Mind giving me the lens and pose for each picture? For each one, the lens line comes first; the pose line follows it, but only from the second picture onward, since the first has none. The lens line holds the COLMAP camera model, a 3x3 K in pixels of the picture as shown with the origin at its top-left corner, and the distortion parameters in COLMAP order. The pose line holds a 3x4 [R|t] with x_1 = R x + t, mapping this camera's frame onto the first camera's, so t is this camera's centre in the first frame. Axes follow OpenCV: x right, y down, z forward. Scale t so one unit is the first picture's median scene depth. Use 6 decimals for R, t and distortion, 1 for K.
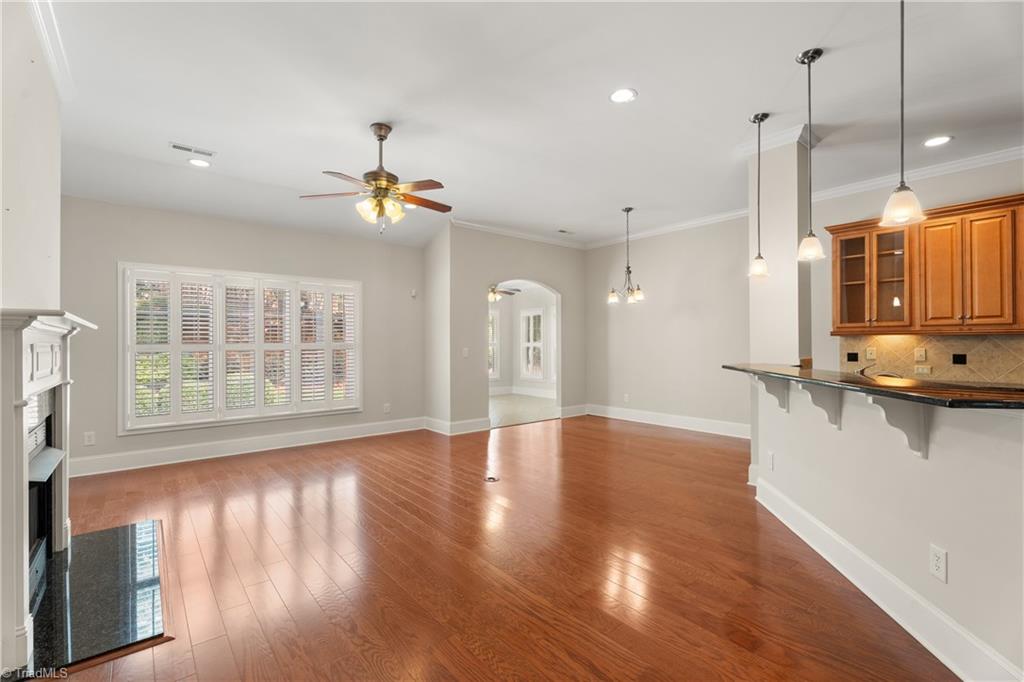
lens RADIAL K [[451.1, 0, 510.1], [0, 451.1, 339.2], [0, 0, 1]] dist [0.001037, -0.000303]
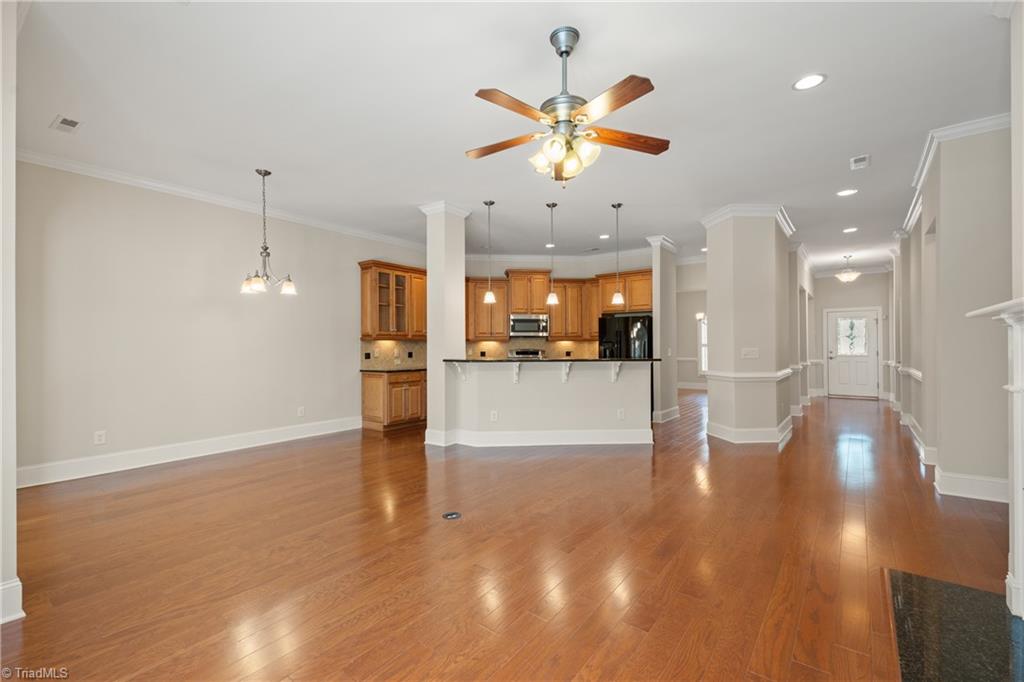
lens RADIAL K [[446.3, 0, 511.6], [0, 446.3, 346.3], [0, 0, 1]] dist [0.001247, 0.000062]
pose [[-0.247486, 0.000029, 0.968891, -0.753685], [-0.004927, 0.999987, -0.001289, 0.010965], [-0.968879, -0.005093, -0.247483, 1.002577]]
